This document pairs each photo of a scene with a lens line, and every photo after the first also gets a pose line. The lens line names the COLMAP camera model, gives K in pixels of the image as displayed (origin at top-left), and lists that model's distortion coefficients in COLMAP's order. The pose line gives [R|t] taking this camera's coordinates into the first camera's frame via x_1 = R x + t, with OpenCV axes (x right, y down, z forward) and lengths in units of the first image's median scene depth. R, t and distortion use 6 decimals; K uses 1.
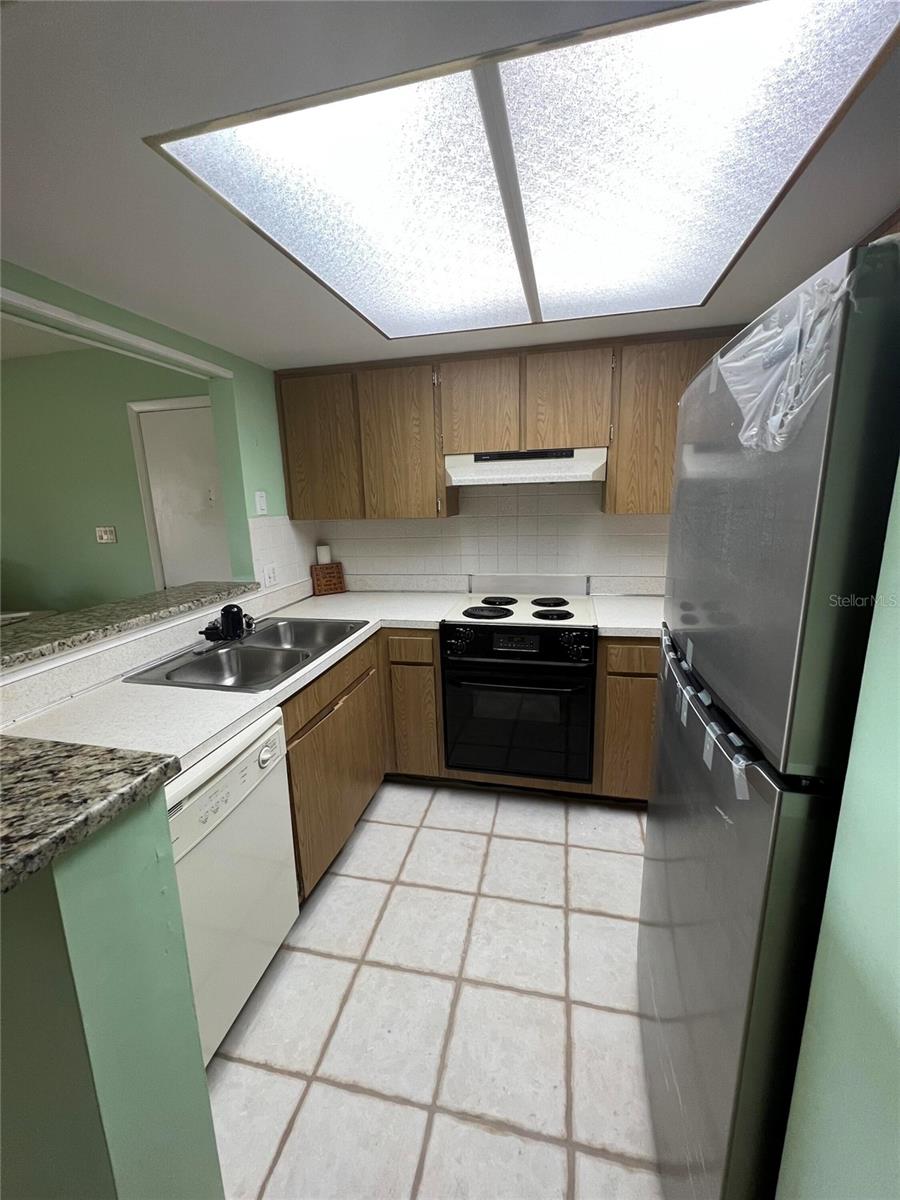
lens RADIAL K [[476.6, 0, 452.5], [0, 476.6, 593.8], [0, 0, 1]] dist [-0.003000, -0.000129]
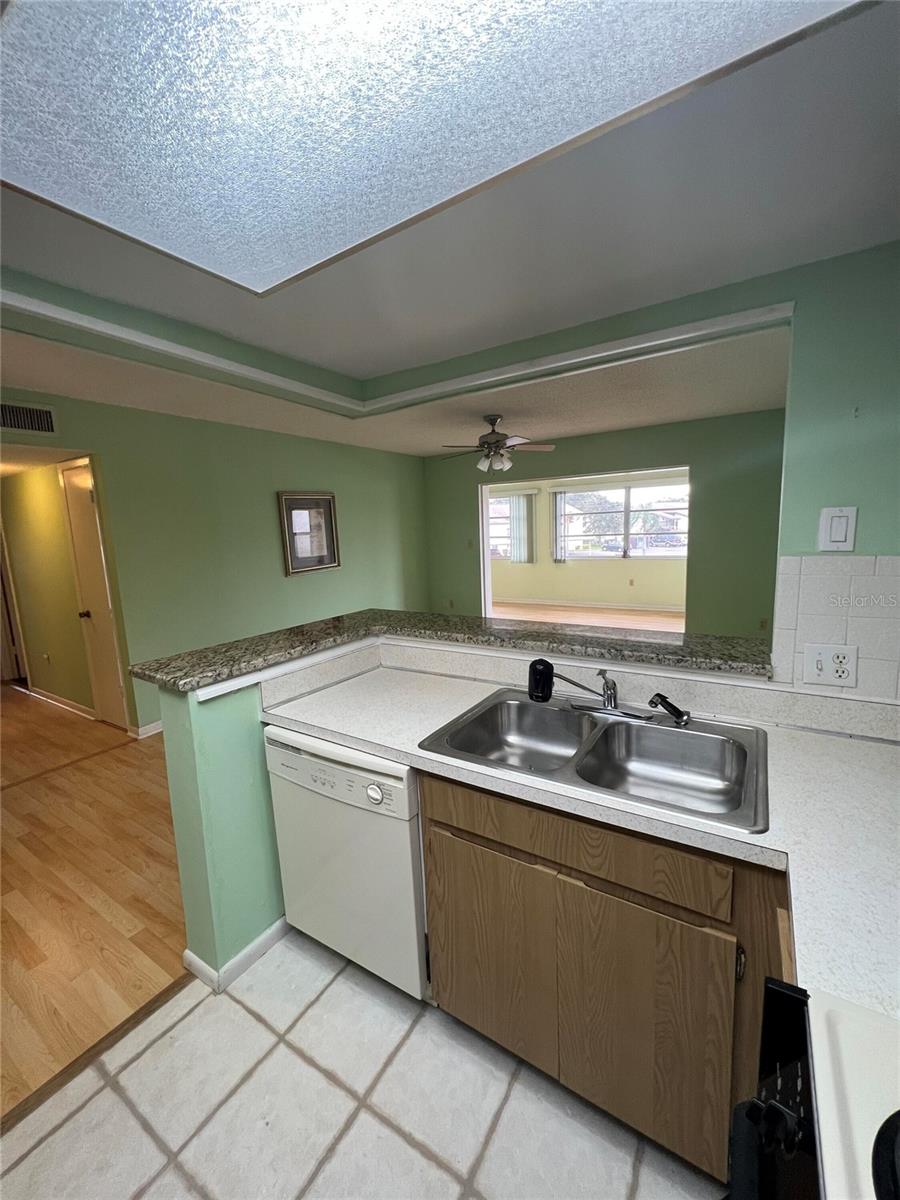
lens RADIAL K [[476.6, 0, 452.5], [0, 476.6, 593.8], [0, 0, 1]] dist [-0.003000, -0.000129]
pose [[-0.329403, 0.173181, -0.928171, 0.360054], [-0.141301, 0.962923, 0.229812, -0.278773], [0.933557, 0.206852, -0.292719, 1.182393]]
